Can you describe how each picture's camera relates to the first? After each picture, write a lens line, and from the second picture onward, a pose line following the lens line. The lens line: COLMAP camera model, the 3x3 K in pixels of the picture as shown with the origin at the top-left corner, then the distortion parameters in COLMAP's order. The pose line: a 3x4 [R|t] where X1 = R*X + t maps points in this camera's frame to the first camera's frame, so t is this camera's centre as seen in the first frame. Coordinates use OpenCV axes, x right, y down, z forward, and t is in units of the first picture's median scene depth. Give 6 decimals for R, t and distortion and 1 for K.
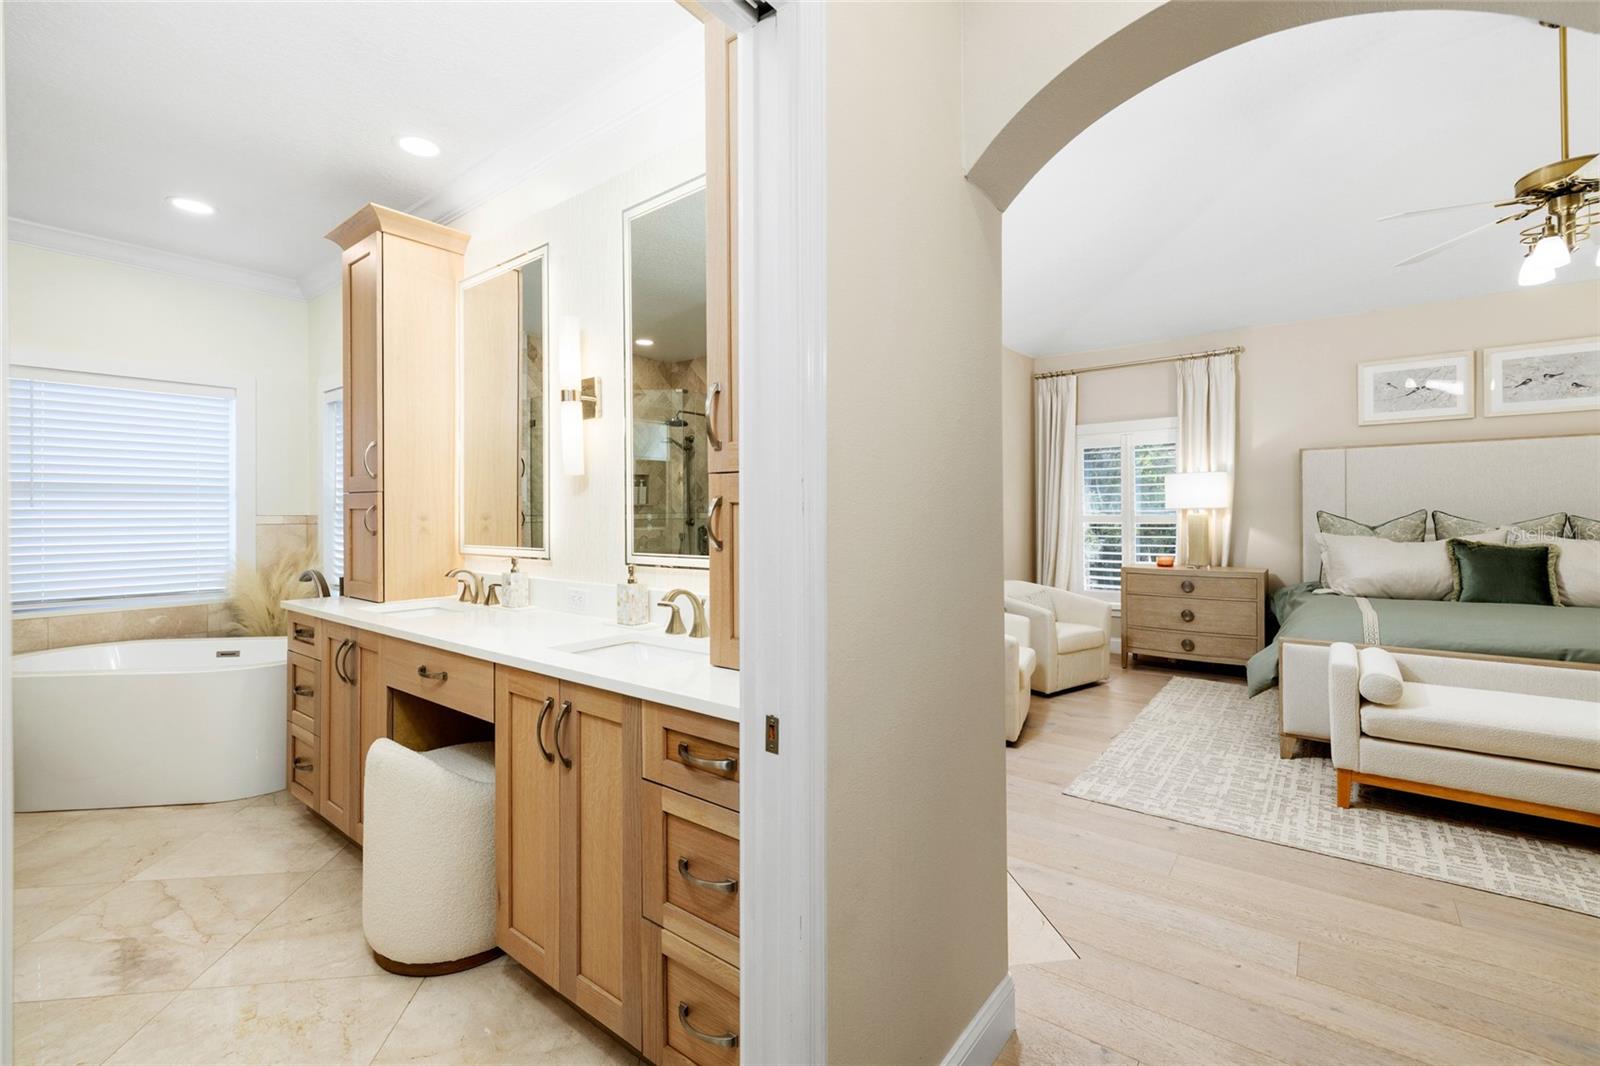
lens RADIAL K [[681.3, 0, 804.2], [0, 681.3, 517.4], [0, 0, 1]] dist [0.004296, -0.001172]
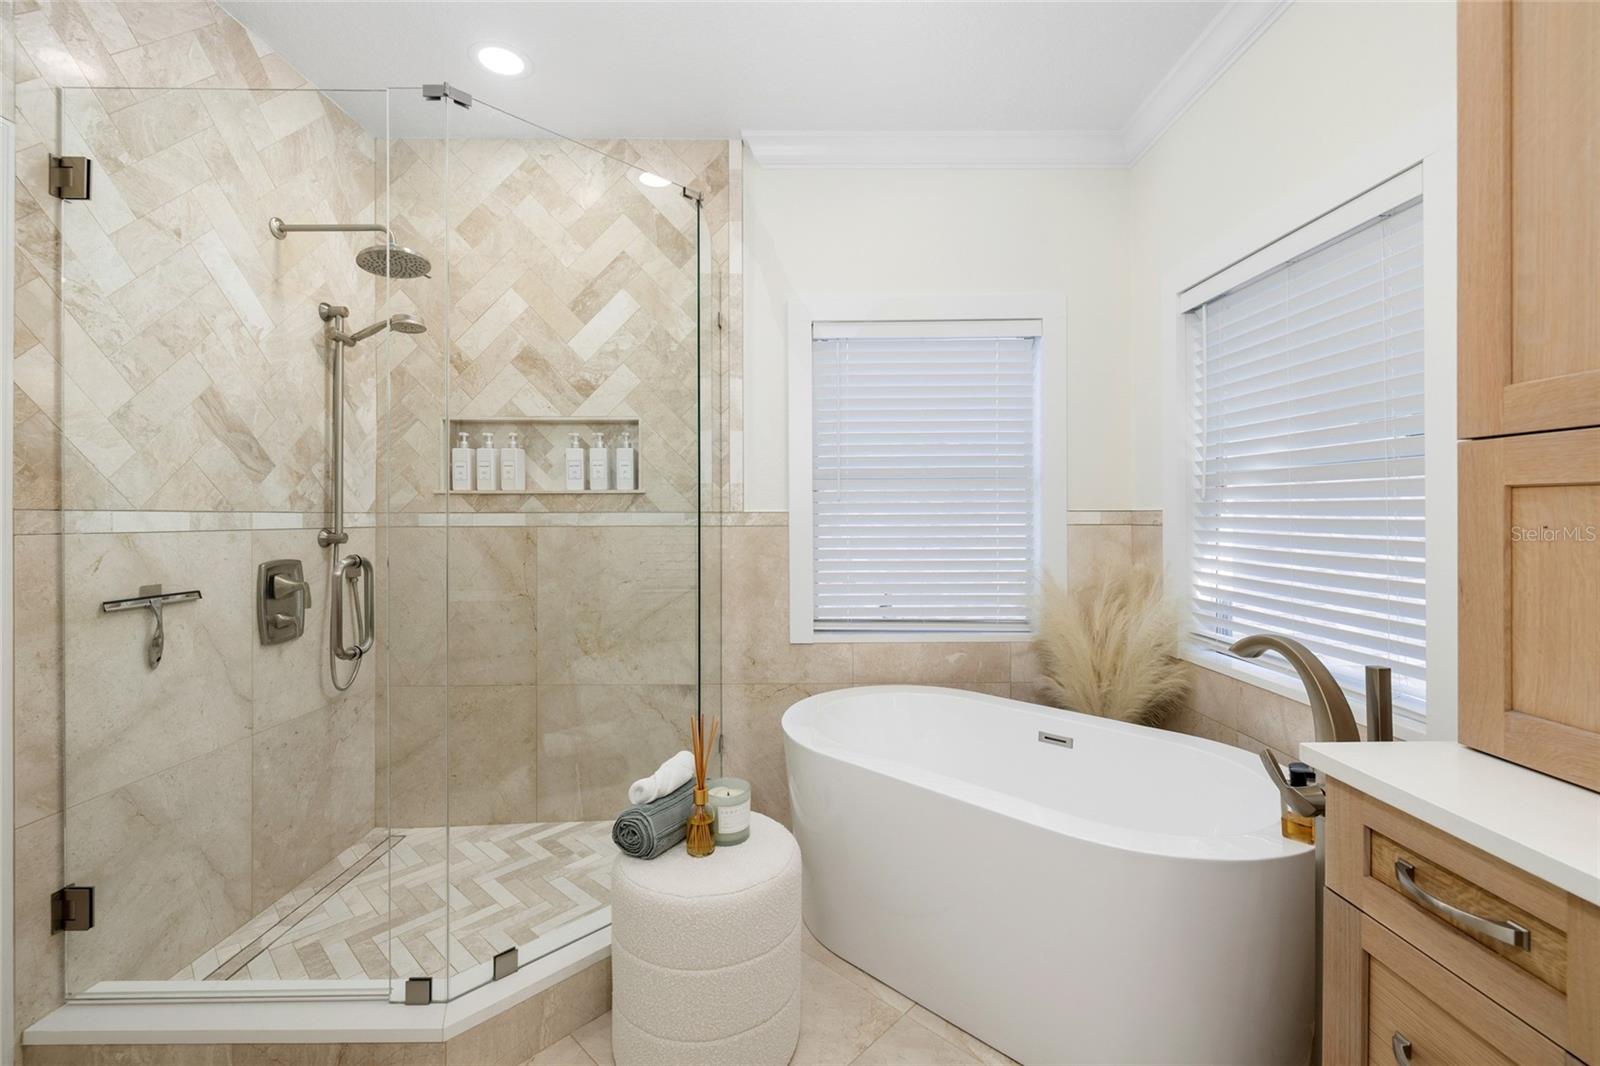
lens RADIAL K [[681.3, 0, 804.6], [0, 681.3, 544.0], [0, 0, 1]] dist [0.004296, -0.001172]
pose [[0.630334, 0.033334, -0.775608, -0.764632], [0.000465, 0.999061, 0.043315, 0.001249], [0.776324, -0.027663, 0.629727, 0.665409]]
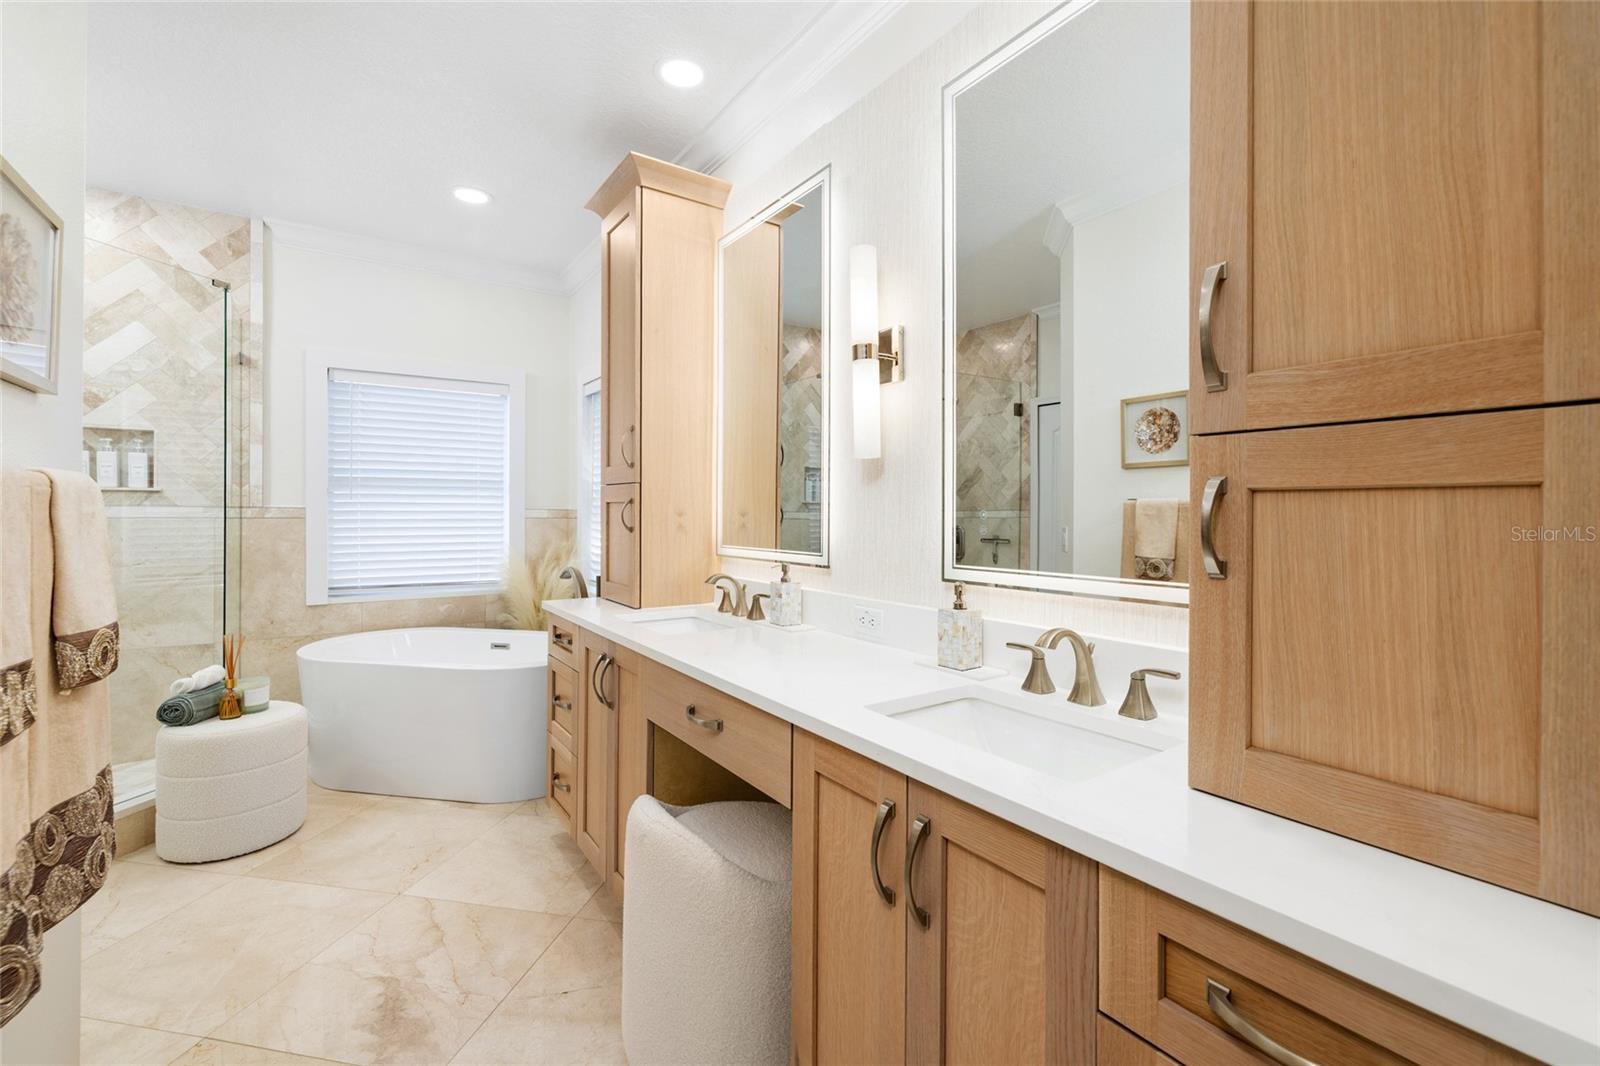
lens RADIAL K [[681.3, 0, 799.2], [0, 681.3, 519.9], [0, 0, 1]] dist [0.004296, -0.001172]
pose [[0.953858, 0.011711, -0.300030, -0.180004], [-0.009464, 0.999915, 0.008941, 0.000418], [0.300109, -0.005689, 0.953888, 0.254919]]
